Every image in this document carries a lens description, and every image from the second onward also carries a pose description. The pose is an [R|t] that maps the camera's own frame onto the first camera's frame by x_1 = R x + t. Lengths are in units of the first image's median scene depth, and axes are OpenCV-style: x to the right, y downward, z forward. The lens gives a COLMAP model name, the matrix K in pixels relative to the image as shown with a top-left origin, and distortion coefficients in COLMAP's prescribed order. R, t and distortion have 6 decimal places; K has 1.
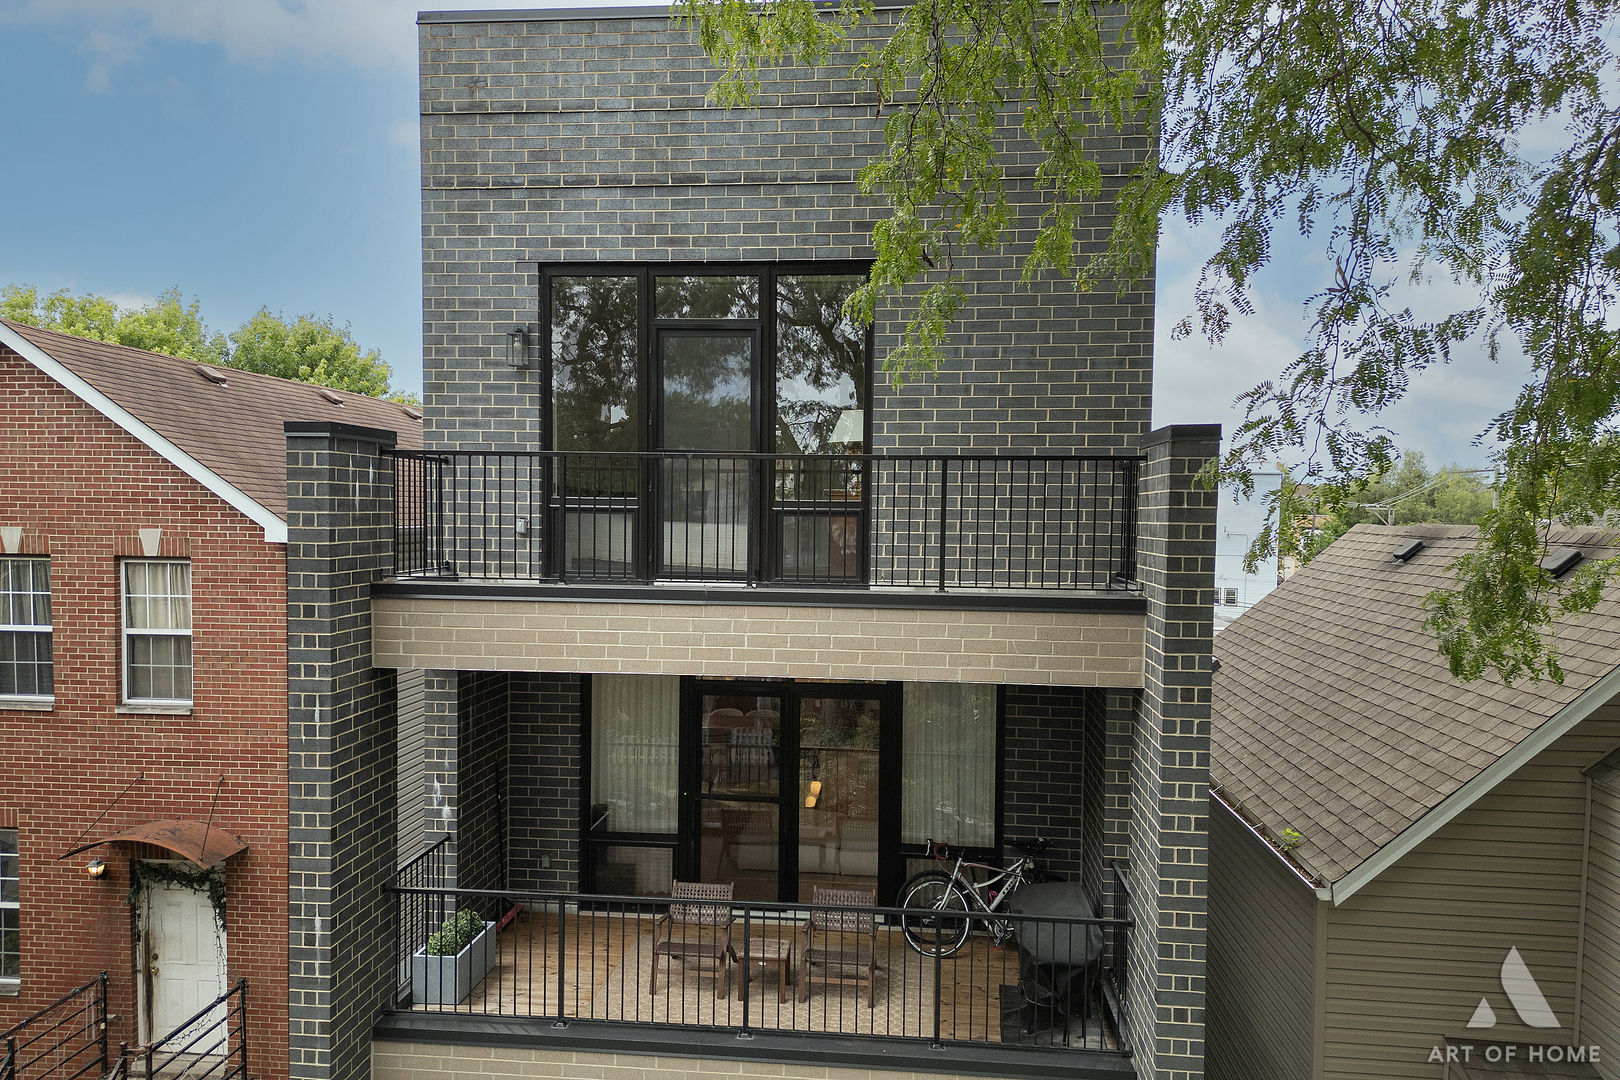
lens RADIAL K [[1132.8, 0, 809.5], [0, 1132.8, 545.4], [0, 0, 1]] dist [0.041804, -0.029092]
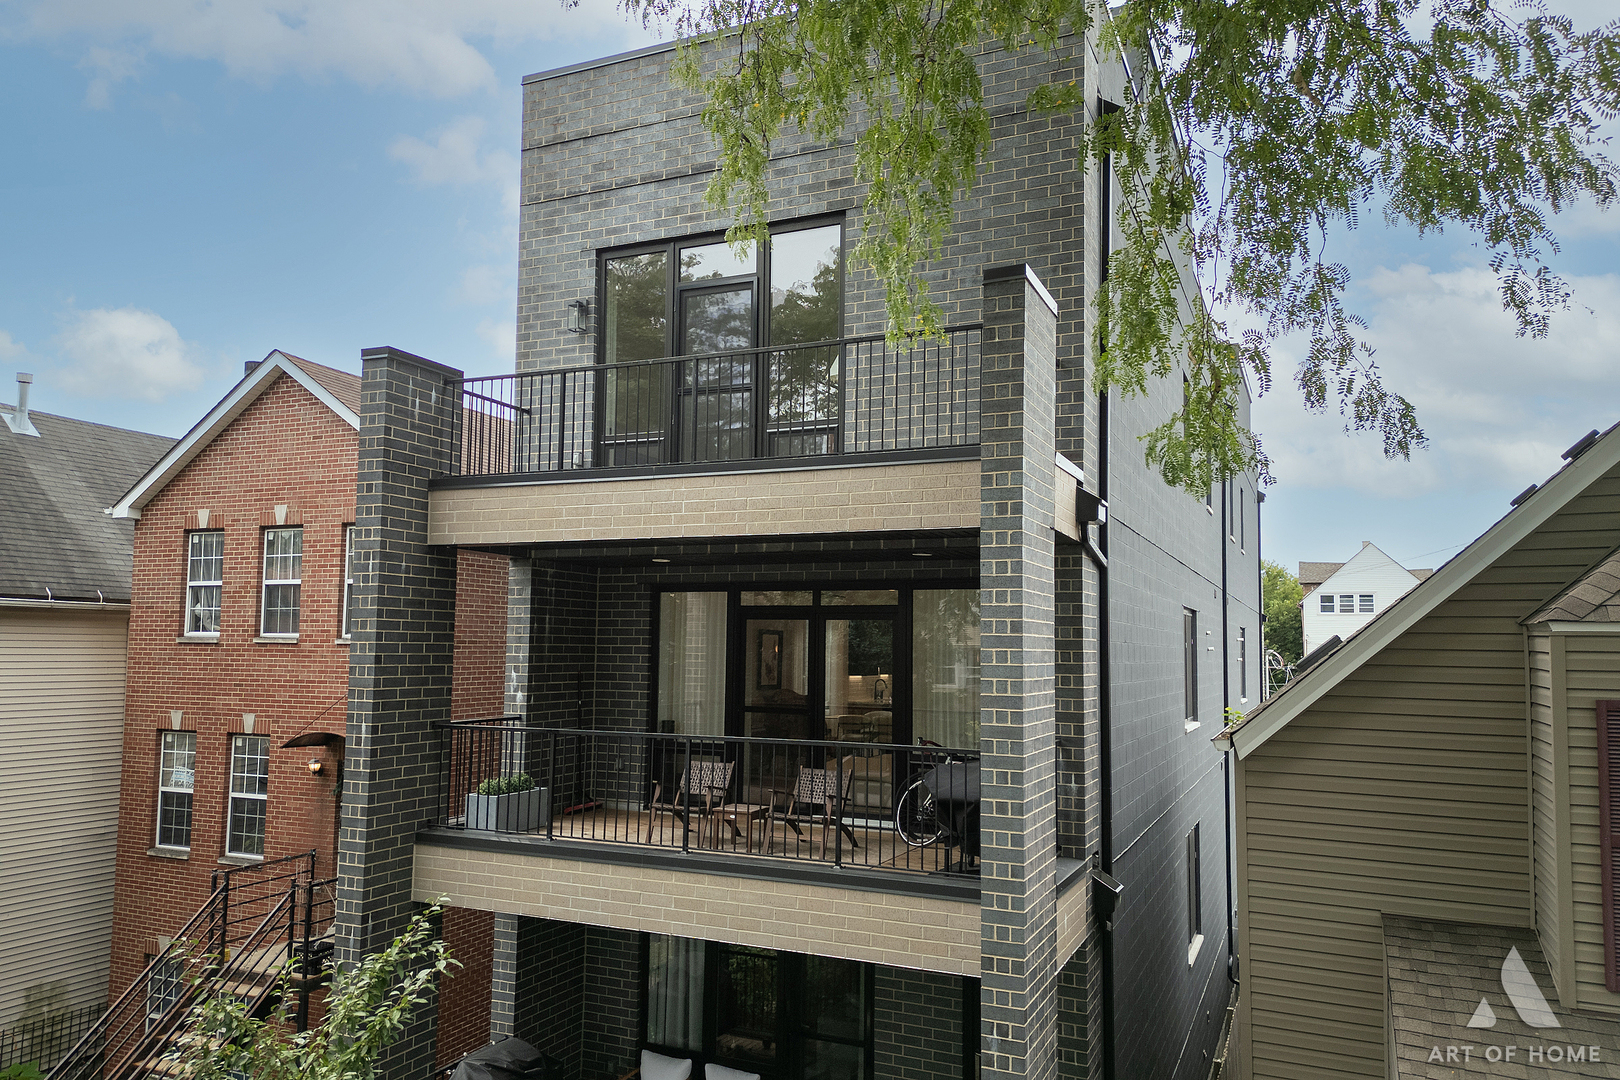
lens RADIAL K [[1132.8, 0, 805.2], [0, 1132.8, 538.0], [0, 0, 1]] dist [0.041804, -0.029092]
pose [[0.947677, -0.029659, -0.317850, 0.366831], [-0.011145, 0.991994, -0.125795, 0.220147], [0.319036, 0.122756, 0.939759, -0.059759]]
